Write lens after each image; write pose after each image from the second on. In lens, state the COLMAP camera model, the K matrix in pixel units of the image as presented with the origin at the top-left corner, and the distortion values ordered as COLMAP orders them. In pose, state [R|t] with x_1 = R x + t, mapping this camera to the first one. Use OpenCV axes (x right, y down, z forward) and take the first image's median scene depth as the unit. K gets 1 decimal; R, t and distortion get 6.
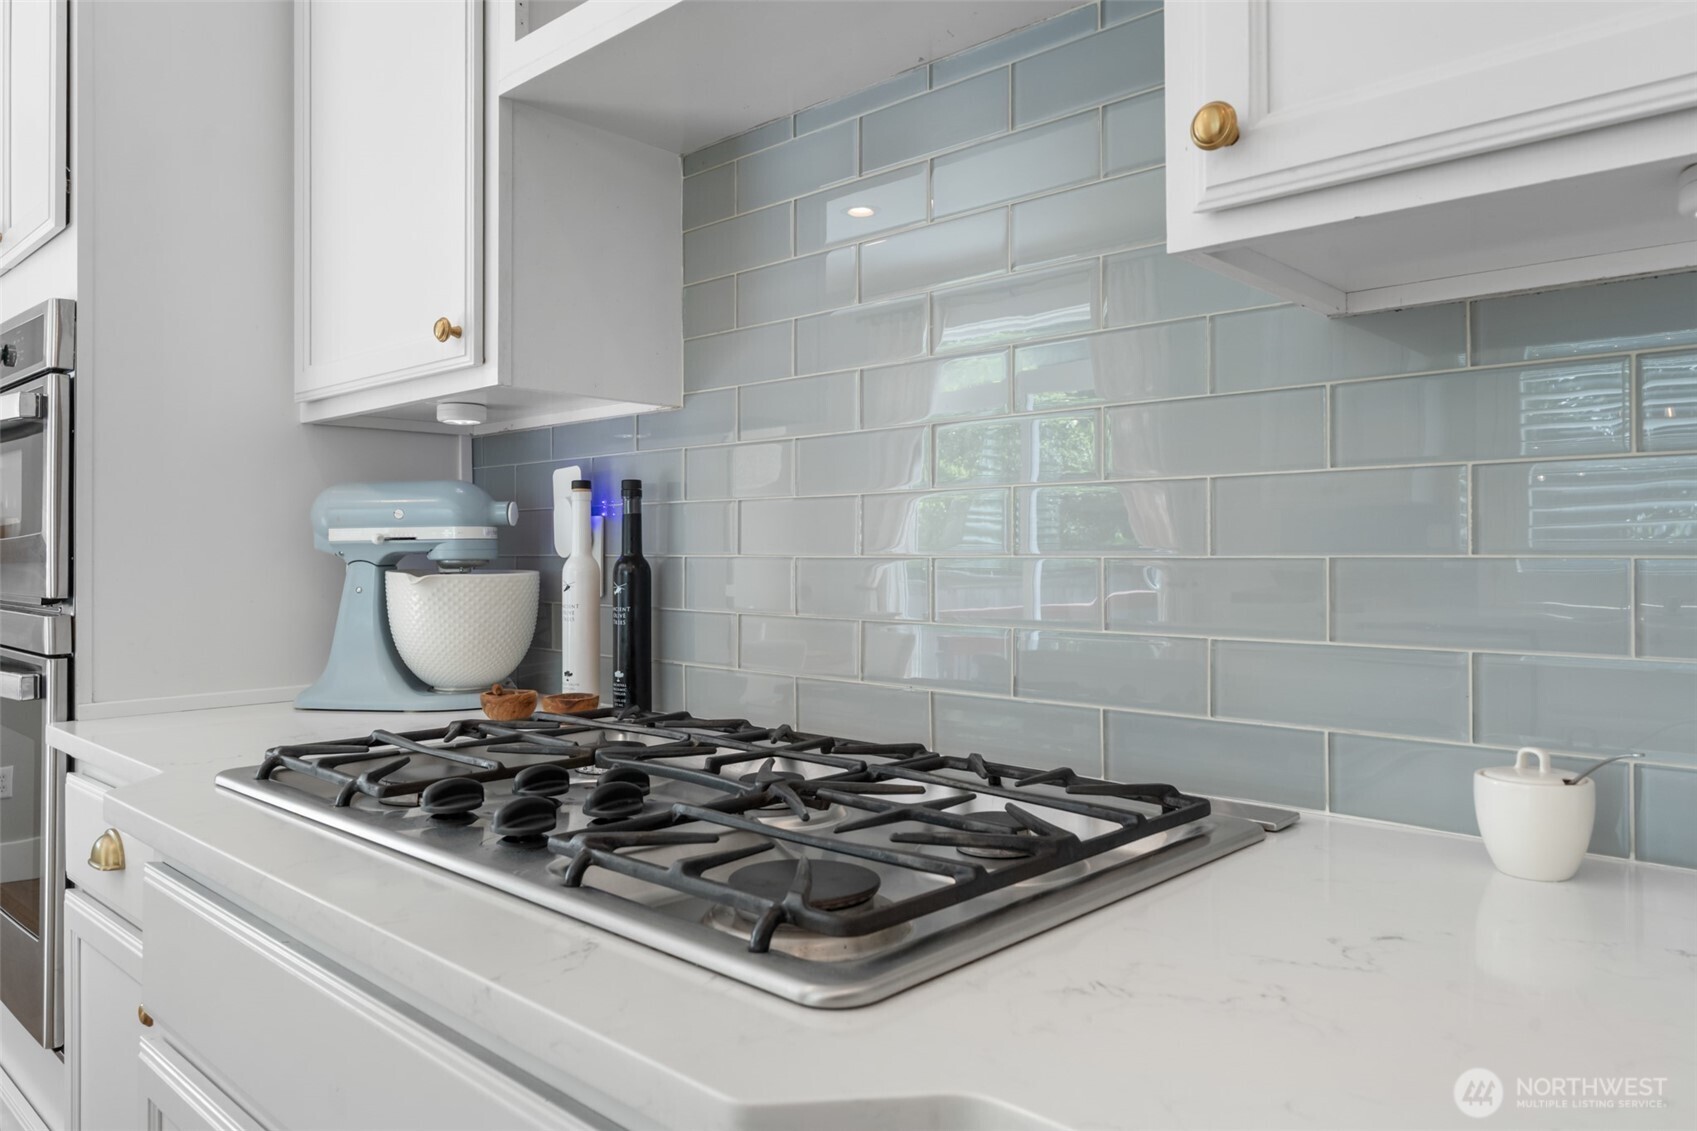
lens RADIAL K [[1146.4, 0, 842.3], [0, 1146.4, 565.3], [0, 0, 1]] dist [-0.009594, -0.001378]
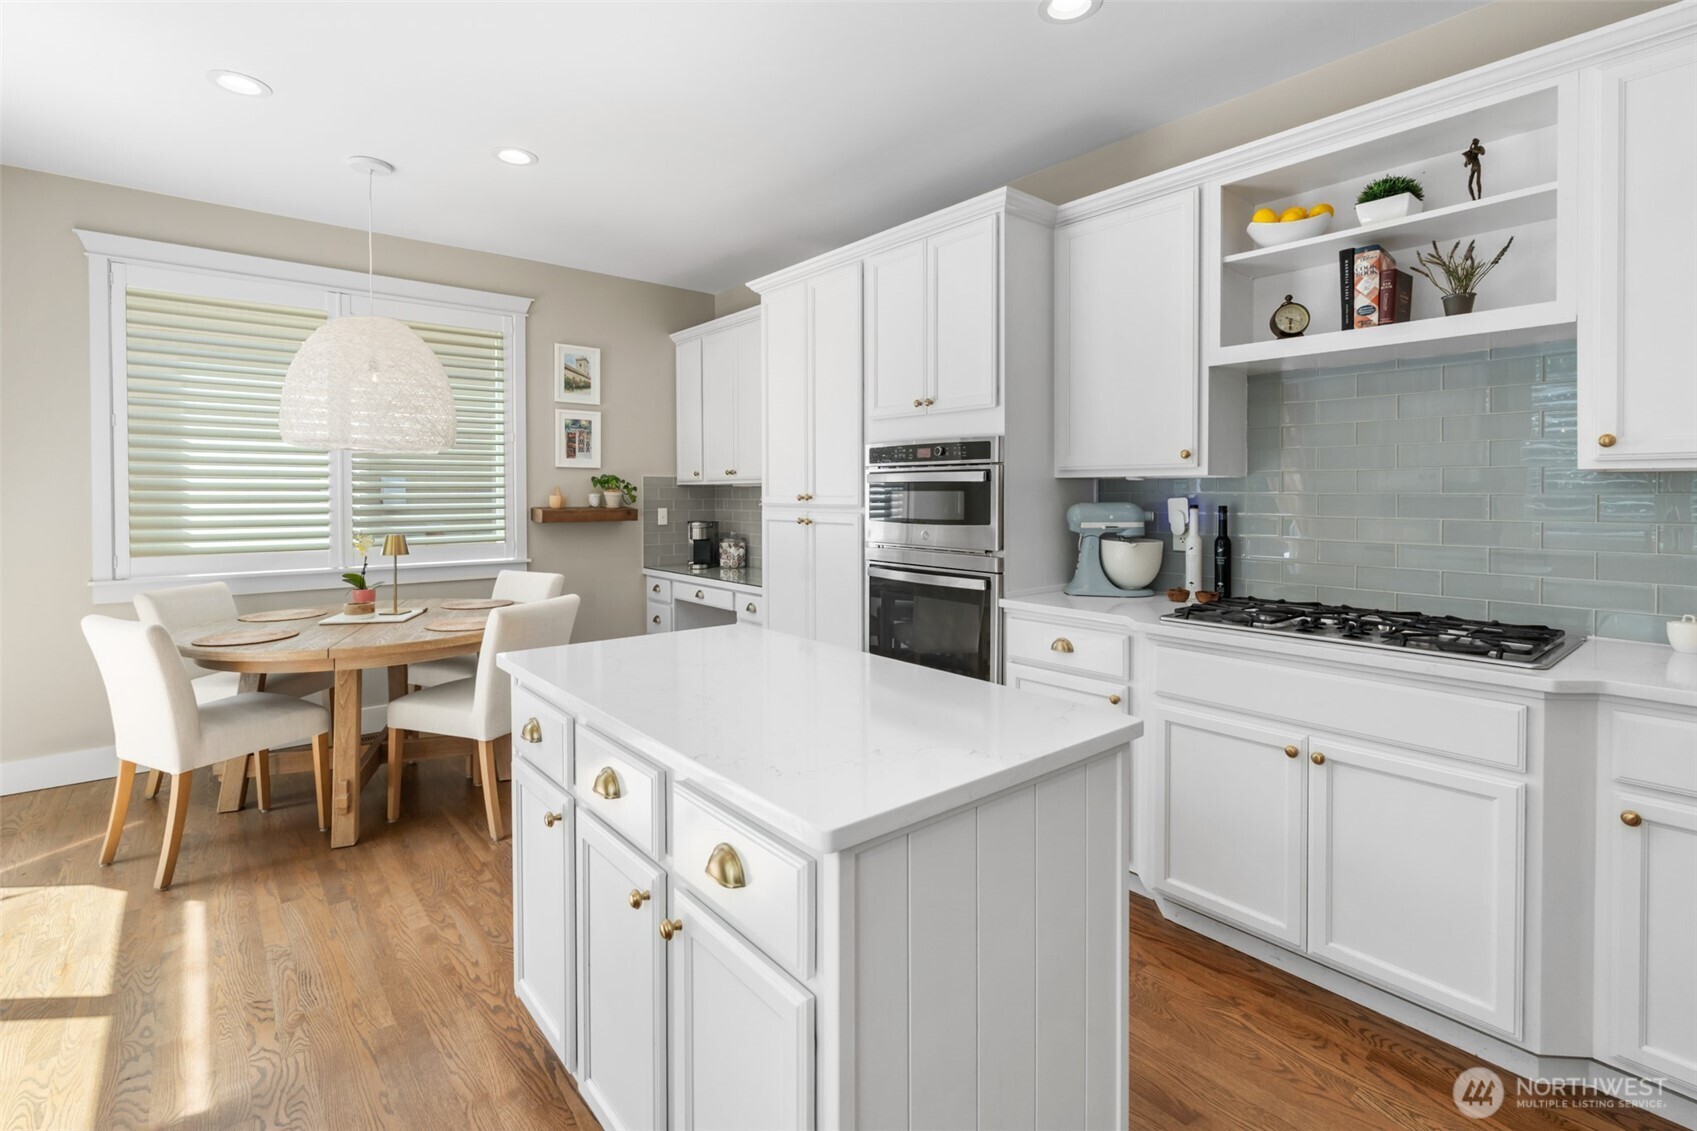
lens RADIAL K [[777.2, 0, 839.7], [0, 777.2, 509.9], [0, 0, 1]] dist [-0.004101, 0.000574]
pose [[0.991217, 0.005503, -0.132129, -0.788004], [-0.003932, 0.999919, 0.012143, -0.082463], [0.132185, -0.011517, 0.991158, -0.787235]]
